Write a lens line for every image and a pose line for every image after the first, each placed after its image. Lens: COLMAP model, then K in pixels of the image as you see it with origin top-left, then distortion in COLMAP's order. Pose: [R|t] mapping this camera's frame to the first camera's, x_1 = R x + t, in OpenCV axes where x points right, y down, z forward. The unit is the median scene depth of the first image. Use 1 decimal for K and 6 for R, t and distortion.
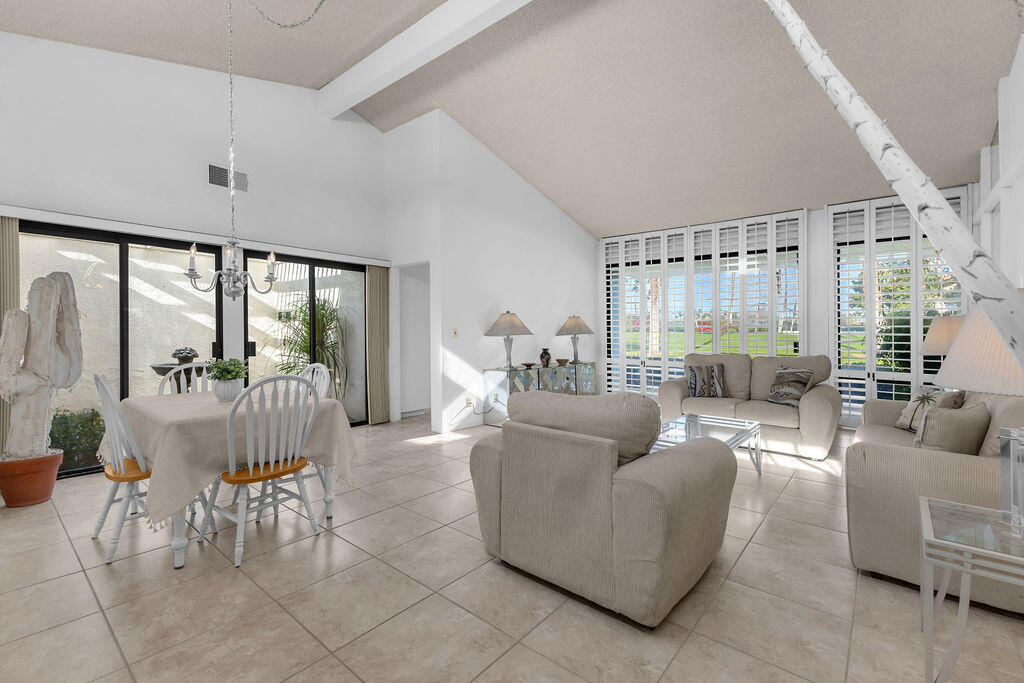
lens RADIAL K [[446.5, 0, 511.4], [0, 446.5, 334.0], [0, 0, 1]] dist [0.005540, 0.000320]
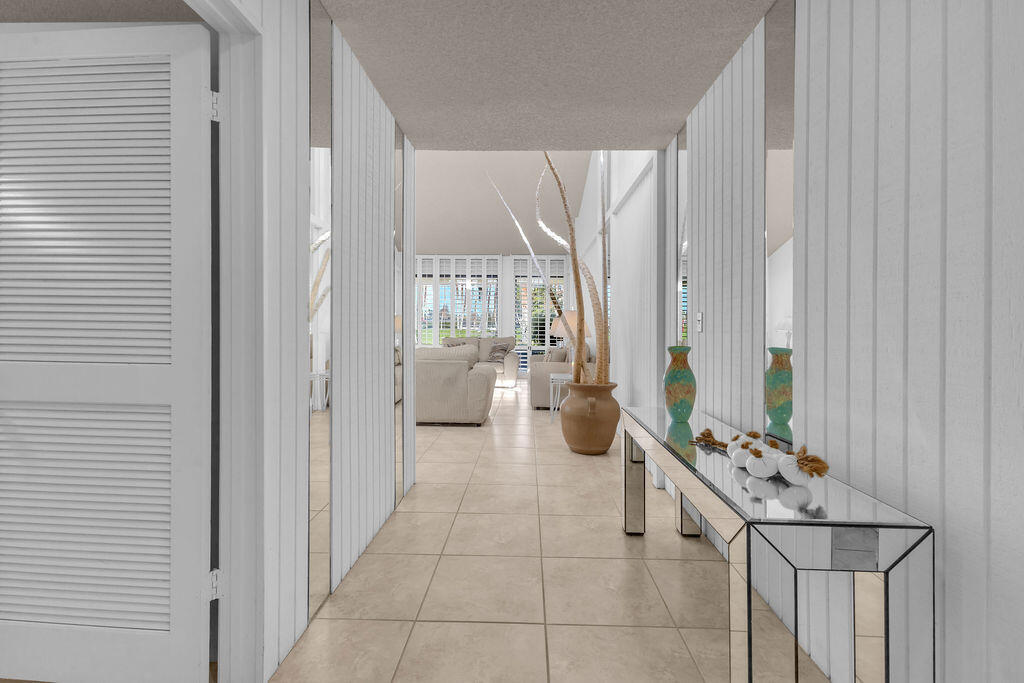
lens RADIAL K [[446.5, 0, 507.2], [0, 446.5, 333.9], [0, 0, 1]] dist [0.005540, 0.000320]
pose [[0.794900, -0.002926, 0.606734, -0.441019], [-0.003730, 0.999946, 0.009709, 0.016733], [-0.606729, -0.009981, 0.794846, -0.467279]]
